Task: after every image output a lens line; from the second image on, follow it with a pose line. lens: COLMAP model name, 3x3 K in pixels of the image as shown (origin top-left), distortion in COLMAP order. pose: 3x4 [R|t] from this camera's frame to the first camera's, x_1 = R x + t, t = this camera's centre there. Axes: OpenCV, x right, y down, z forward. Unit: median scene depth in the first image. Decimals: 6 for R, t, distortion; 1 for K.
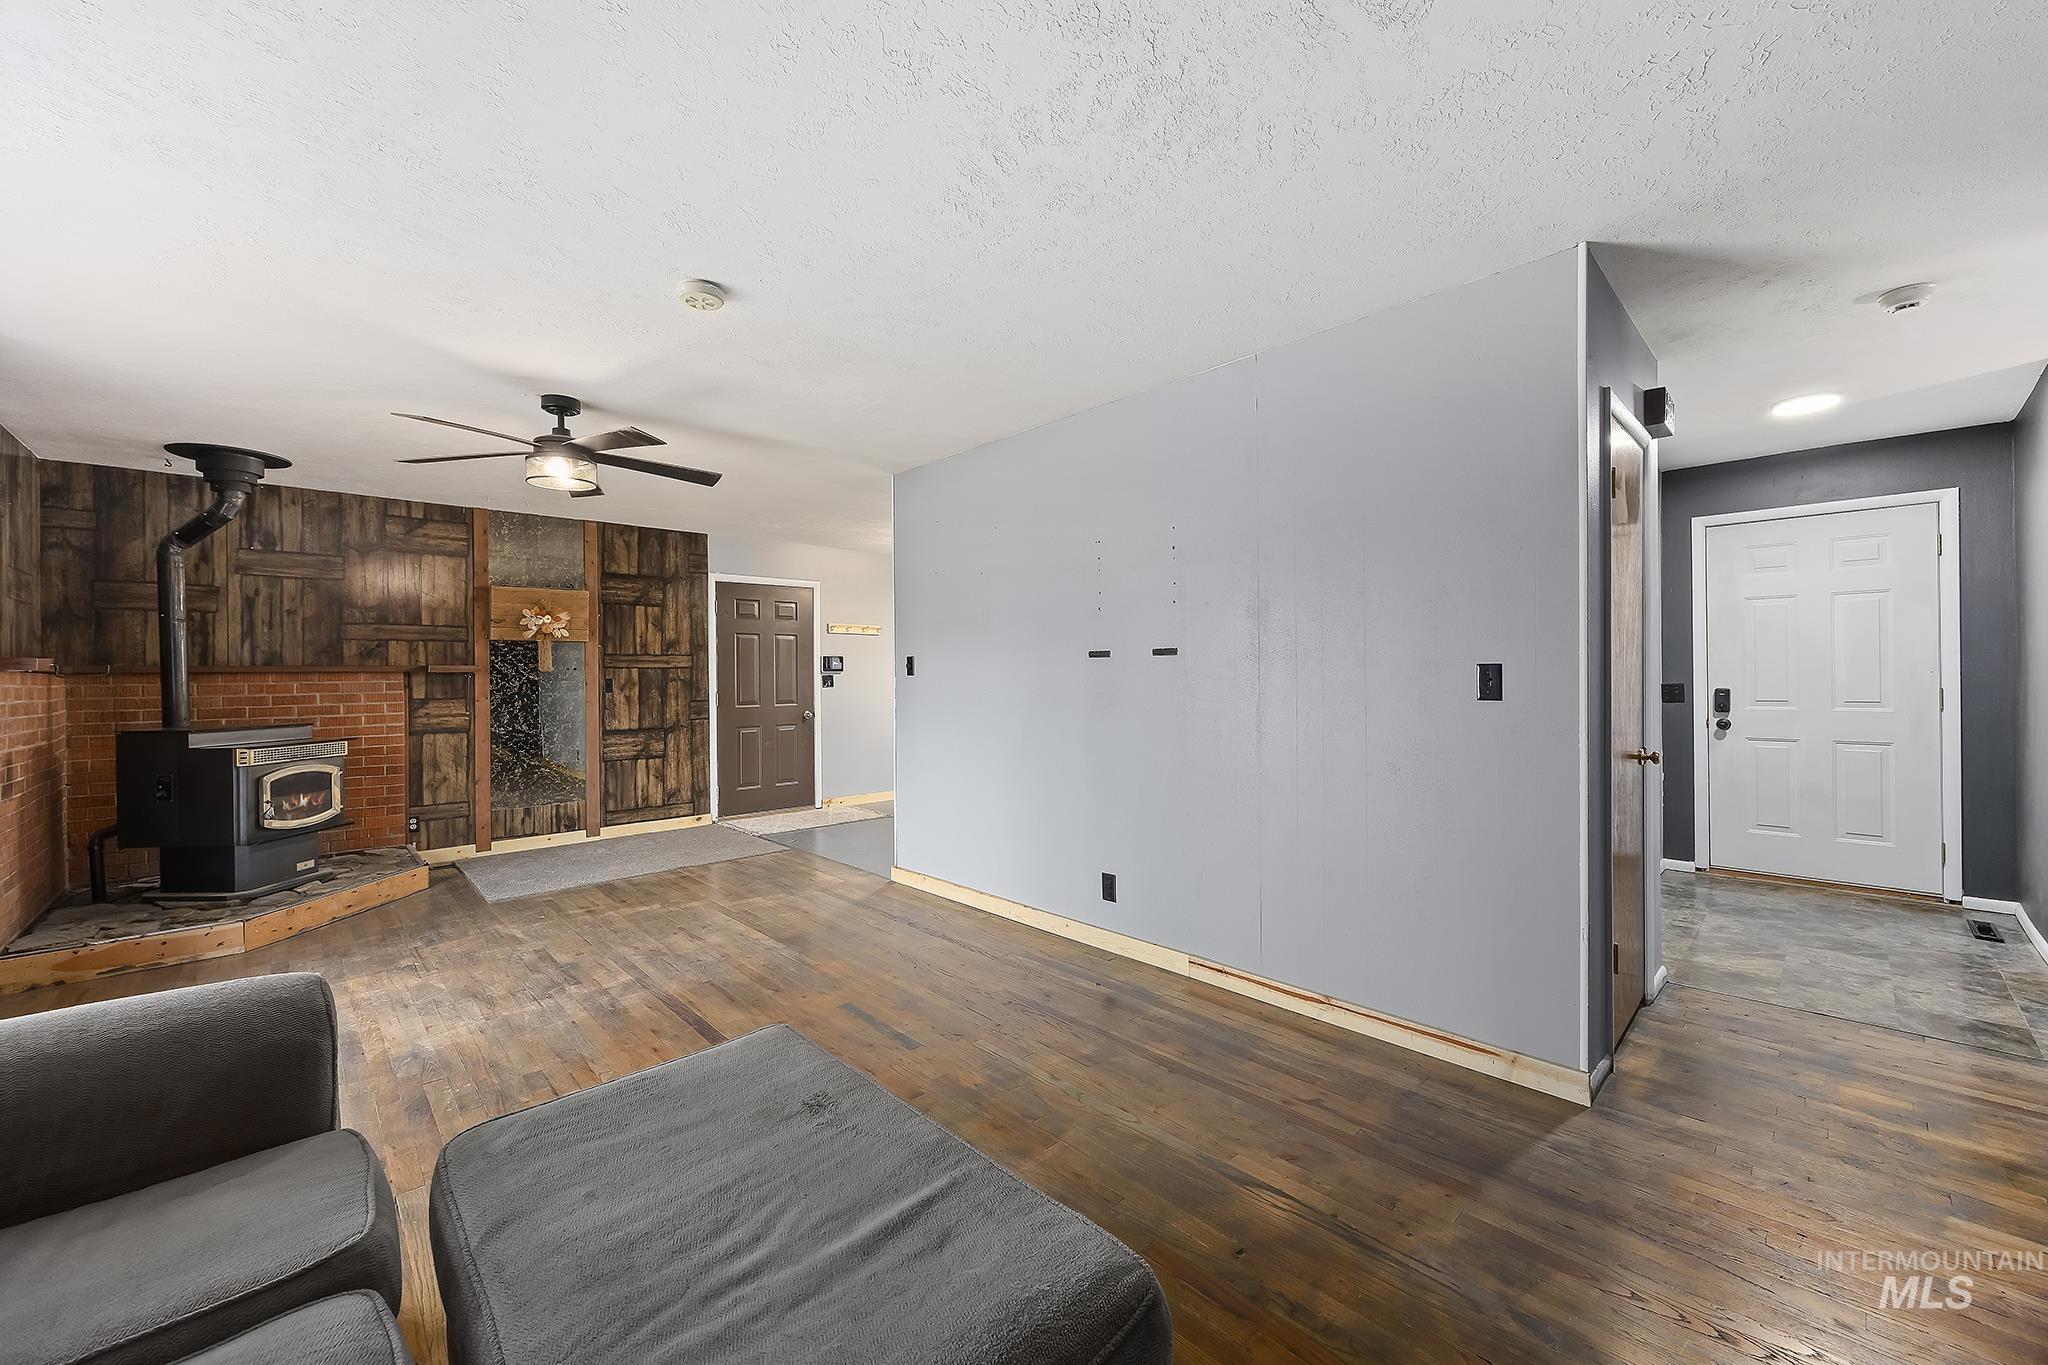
lens RADIAL K [[794.9, 0, 1022.9], [0, 794.9, 675.6], [0, 0, 1]] dist [-0.002253, -0.000126]
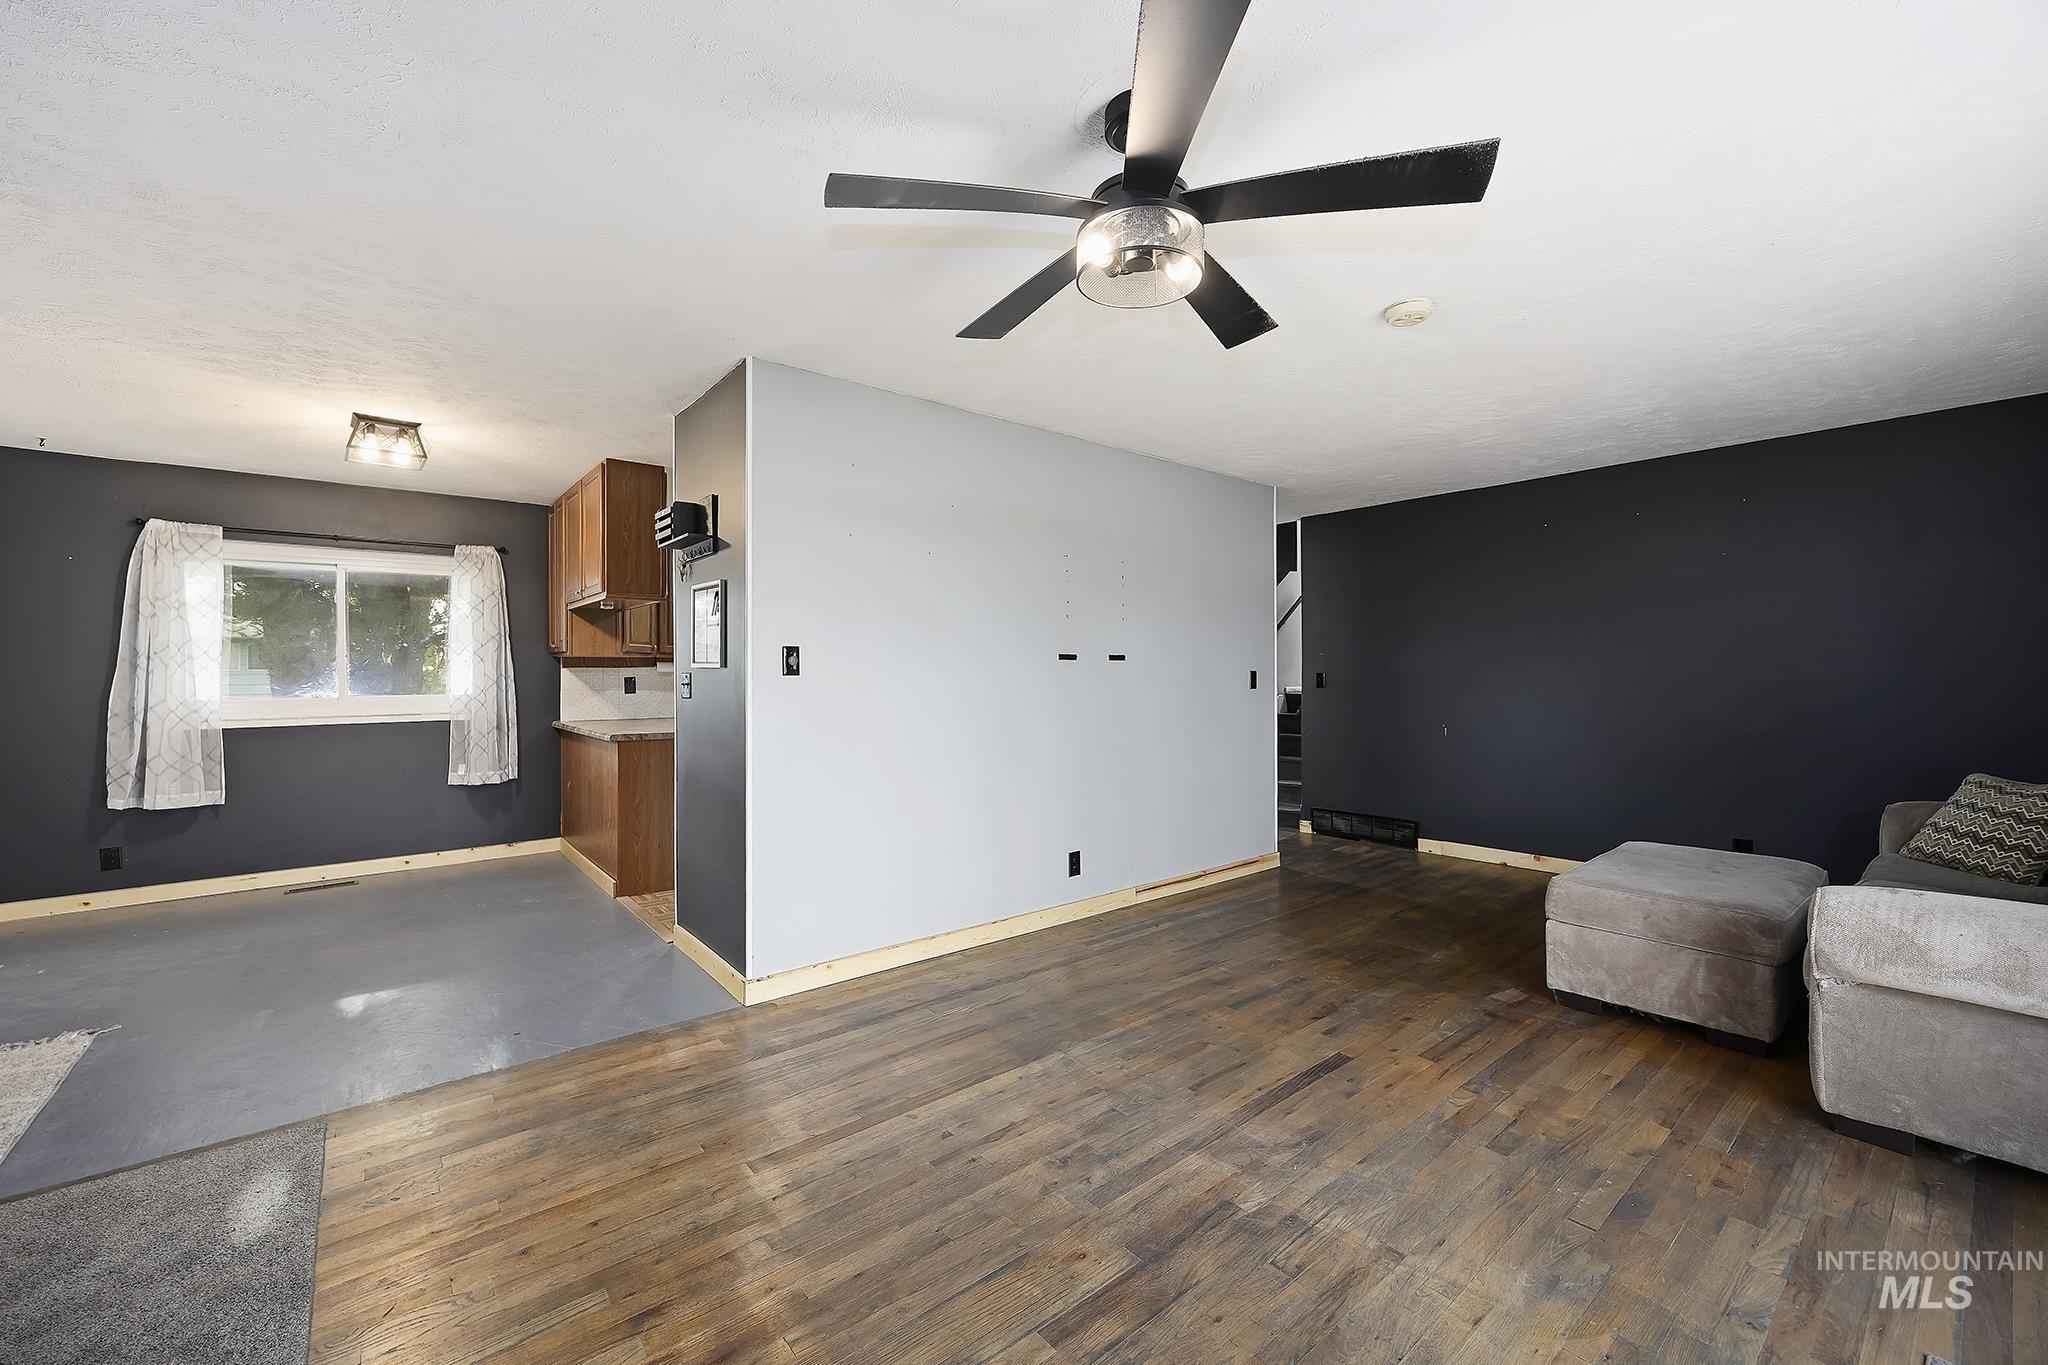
lens RADIAL K [[809.5, 0, 1000.4], [0, 809.5, 671.1], [0, 0, 1]] dist [-0.002226, -0.000225]
pose [[0.081151, 0.014735, 0.996593, -0.691678], [0.005400, 0.999870, -0.015223, 0.006035], [-0.996687, 0.006617, 0.081061, 0.663401]]
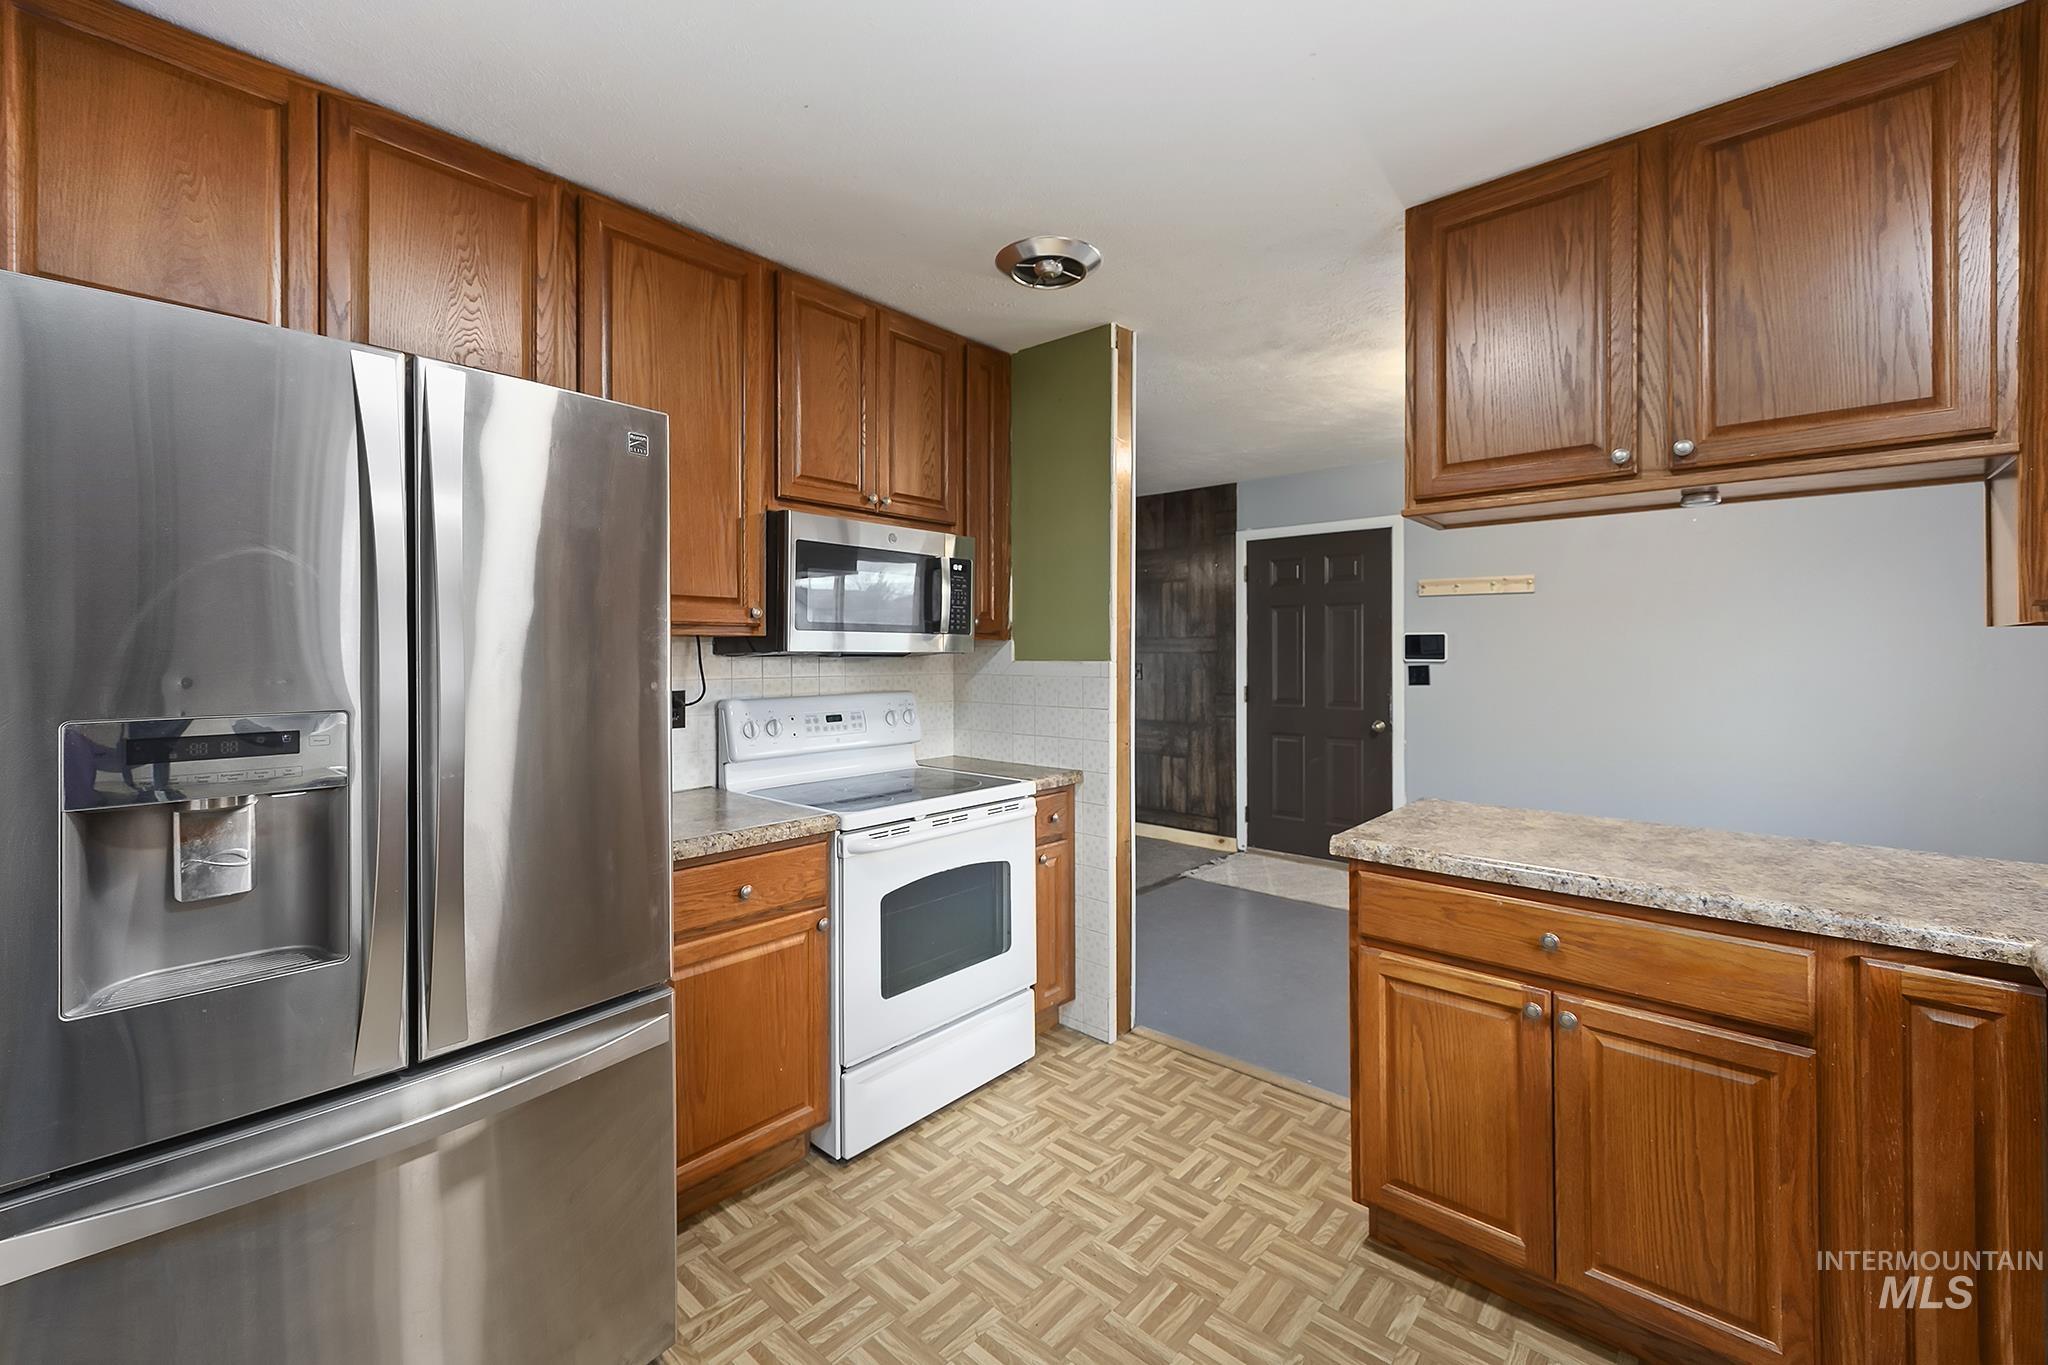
lens RADIAL K [[847.7, 0, 1005.4], [0, 847.7, 646.7], [0, 0, 1]] dist [0.009841, -0.000035]
pose [[0.083724, 0.005640, -0.996473, 0.521526], [-0.003655, 0.999979, 0.005353, -0.024018], [0.996482, 0.003194, 0.083743, 0.867223]]
